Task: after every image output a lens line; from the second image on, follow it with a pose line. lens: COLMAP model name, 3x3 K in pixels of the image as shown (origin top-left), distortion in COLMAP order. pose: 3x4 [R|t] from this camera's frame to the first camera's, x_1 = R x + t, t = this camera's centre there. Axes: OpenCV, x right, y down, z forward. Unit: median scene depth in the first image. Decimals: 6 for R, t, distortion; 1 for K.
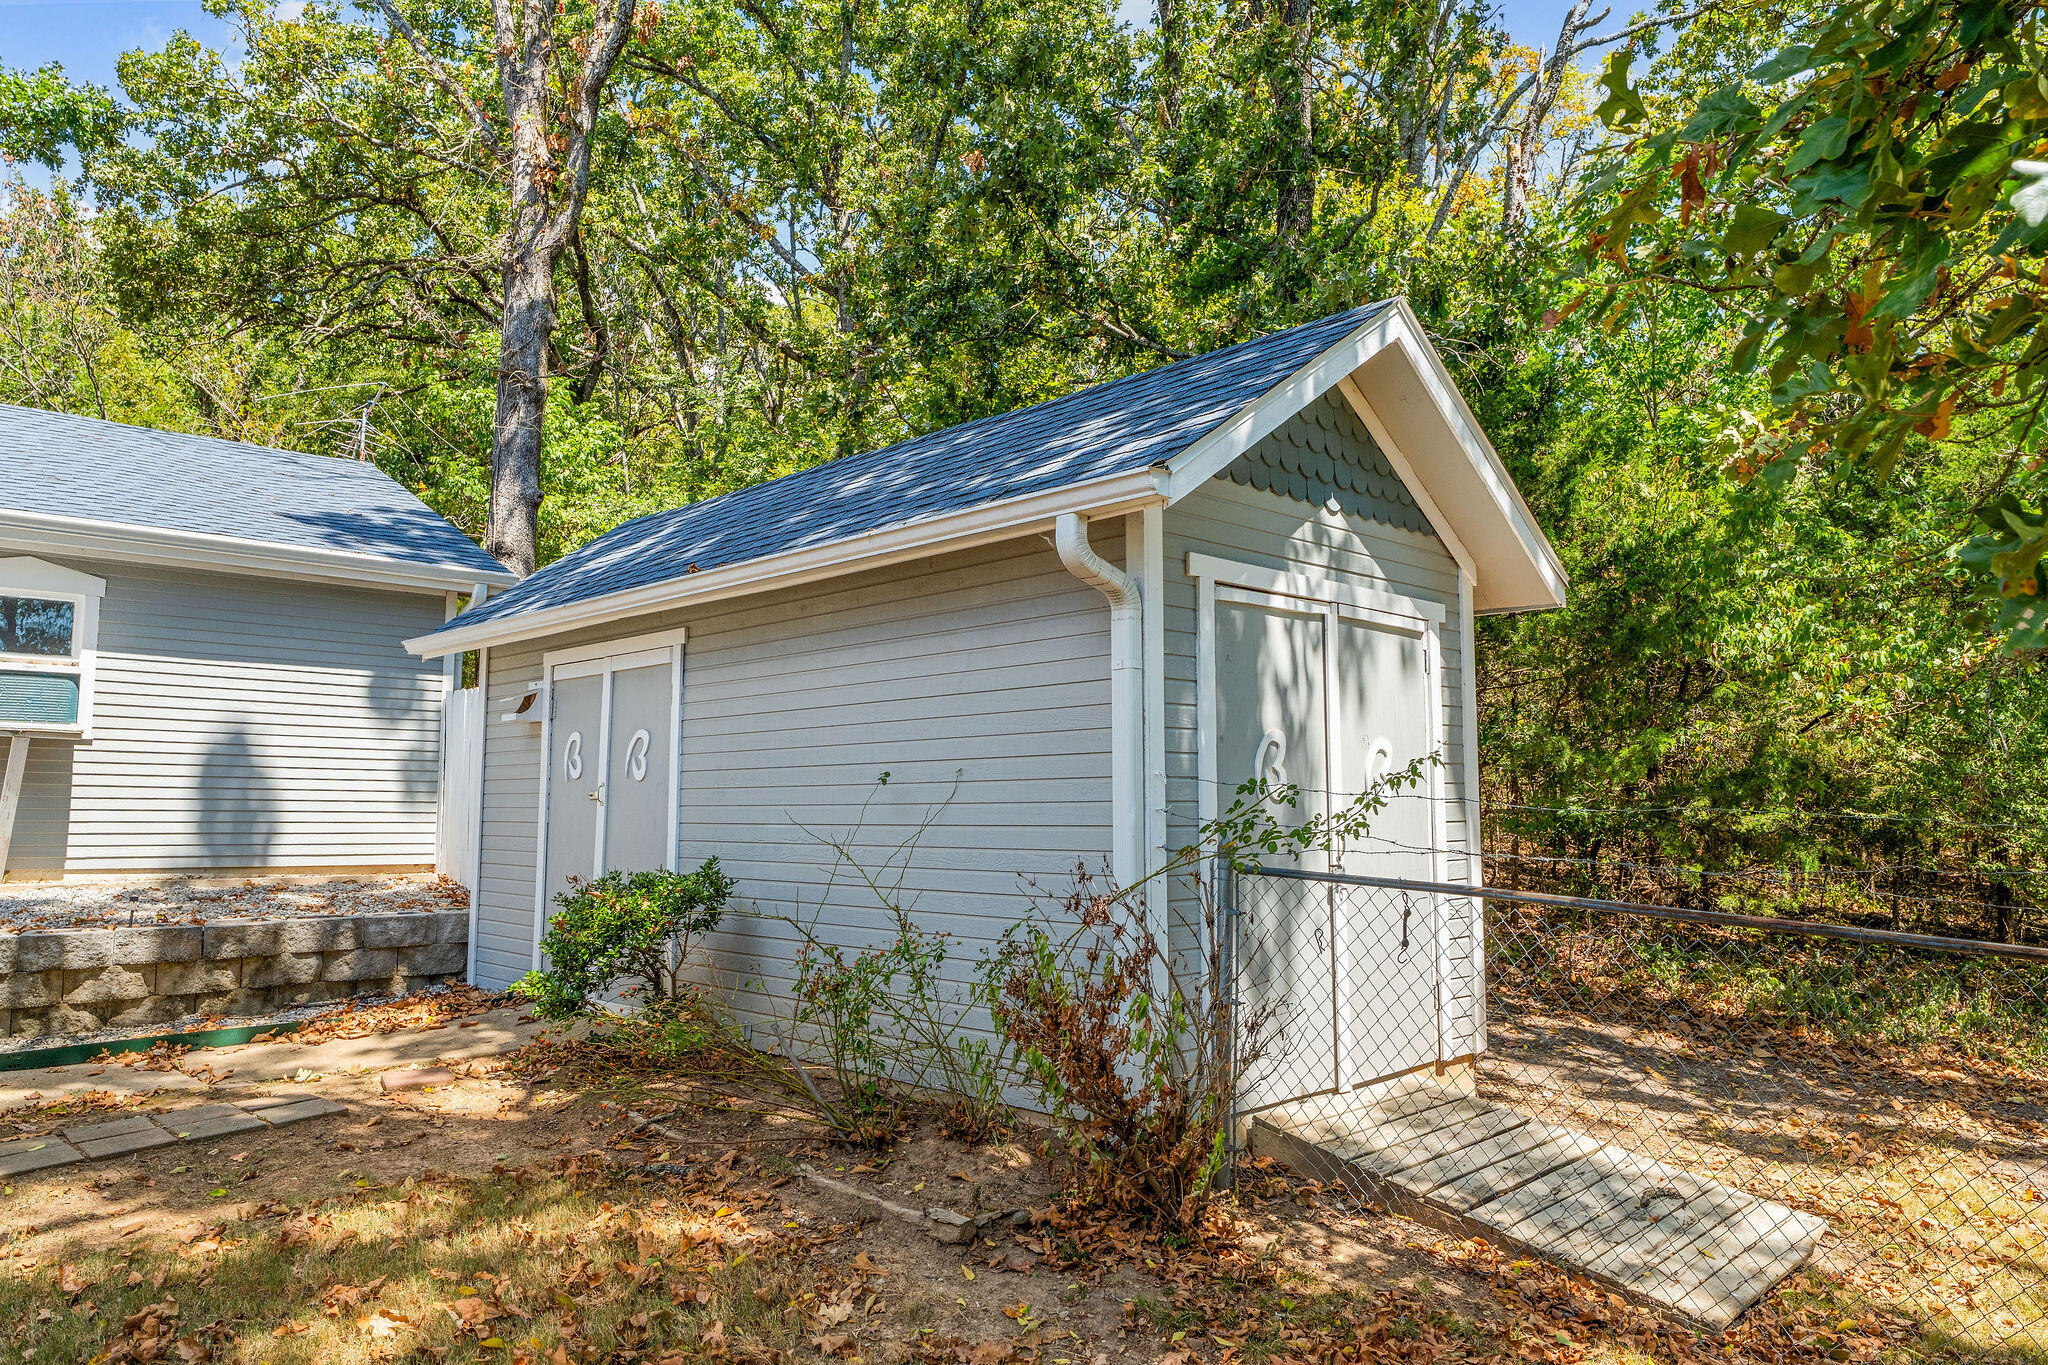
lens RADIAL K [[1317.2, 0, 1024.3], [0, 1317.2, 689.3], [0, 0, 1]] dist [0.006720, -0.010626]
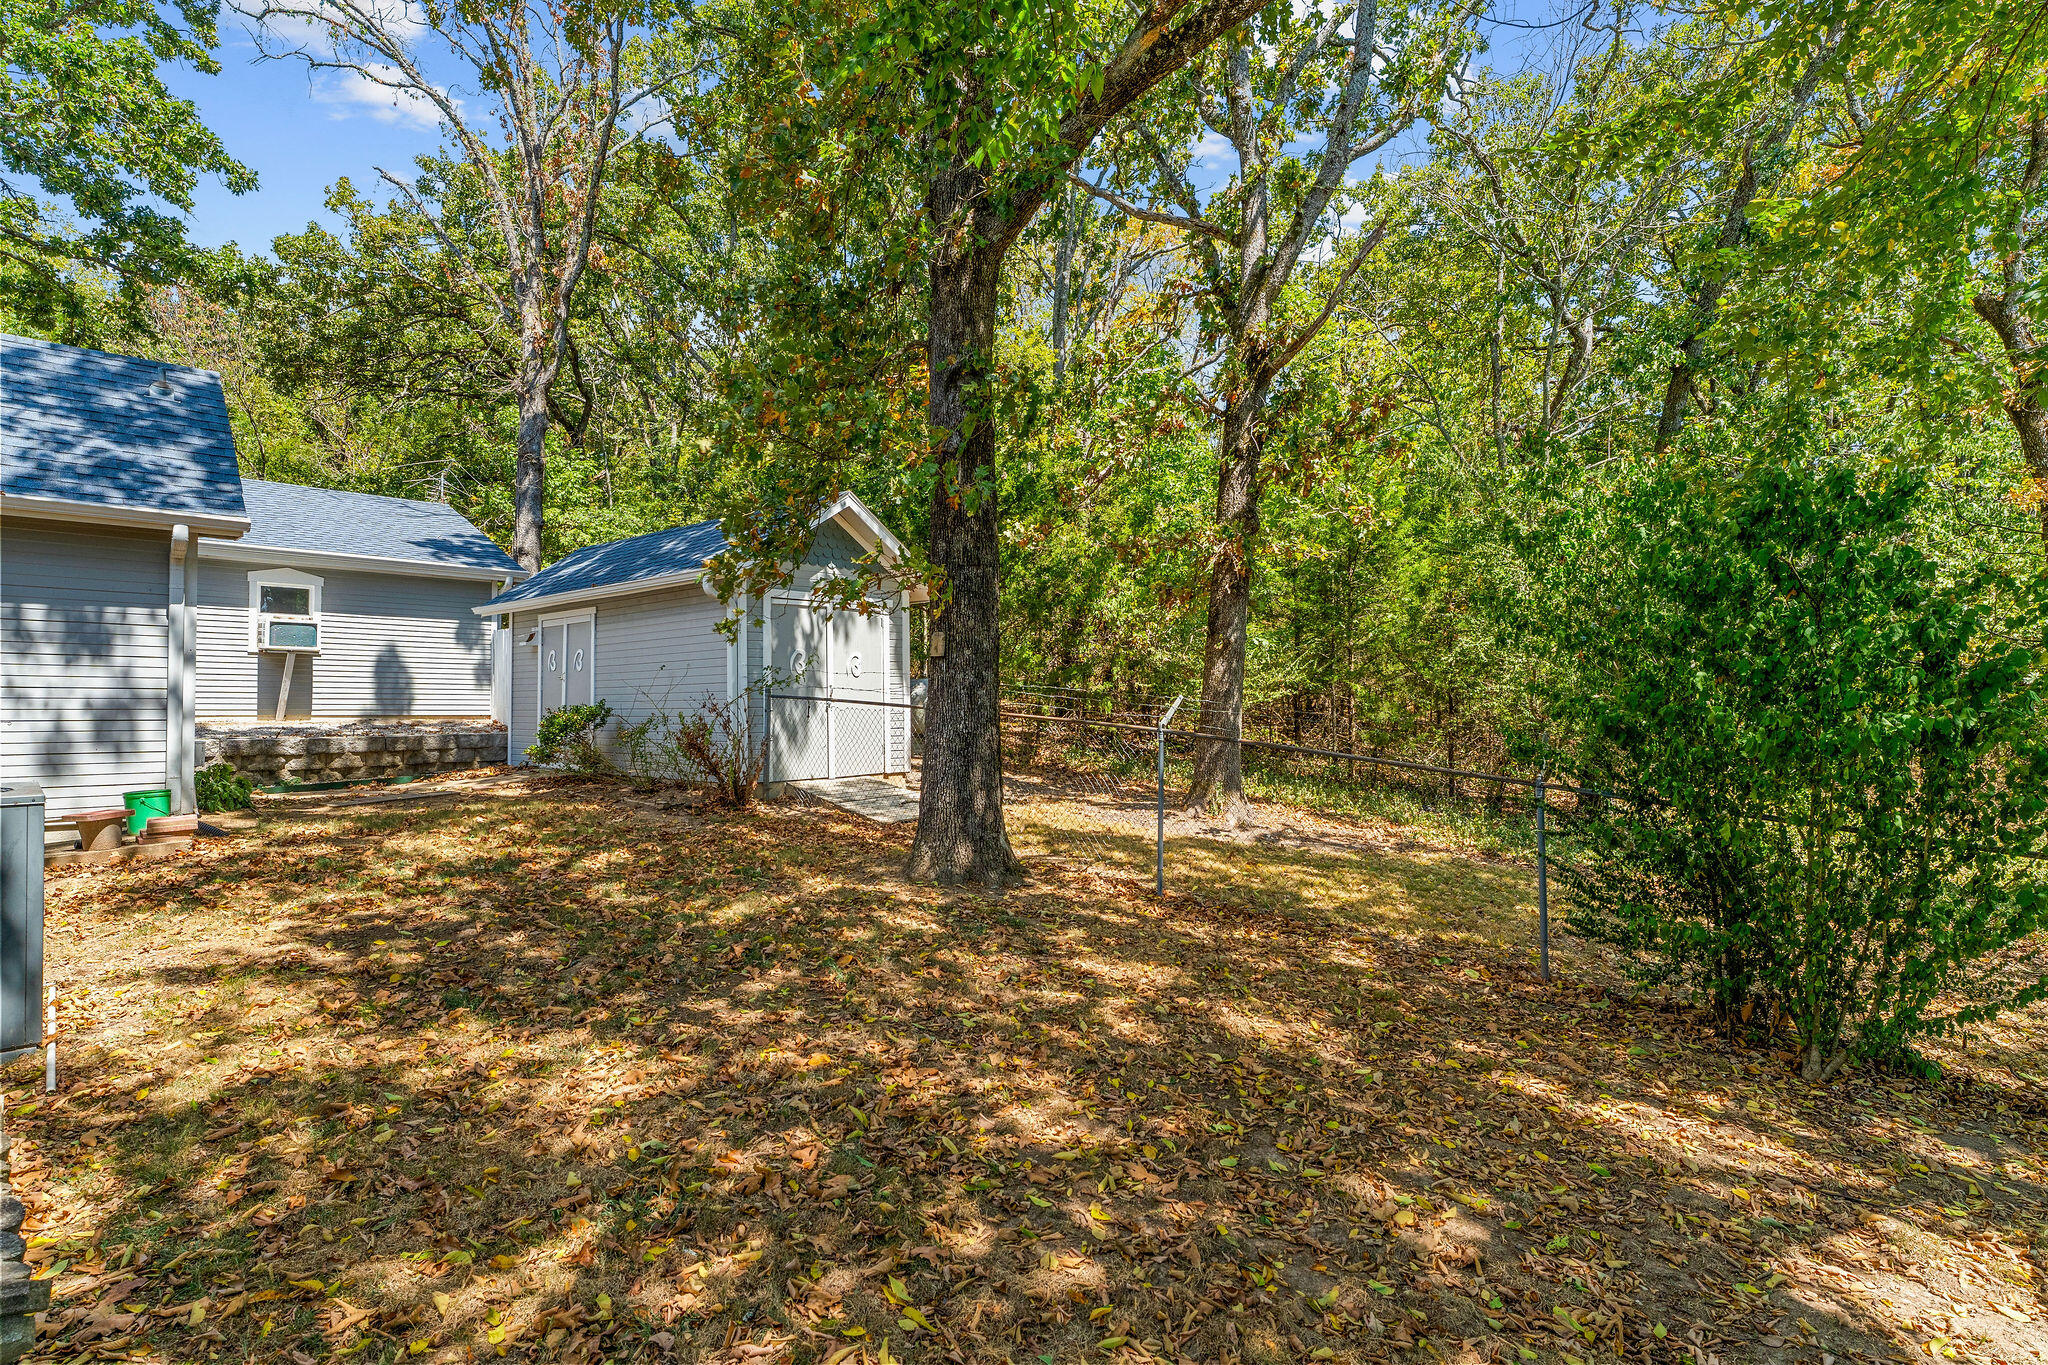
lens RADIAL K [[1006.5, 0, 1024.2], [0, 1006.5, 674.3], [0, 0, 1]] dist [-0.003596, 0.001151]
pose [[0.997421, -0.005884, 0.071525, 0.300655], [0.001562, 0.998177, 0.060331, -0.025646], [-0.071749, -0.060064, 0.995613, -0.685438]]
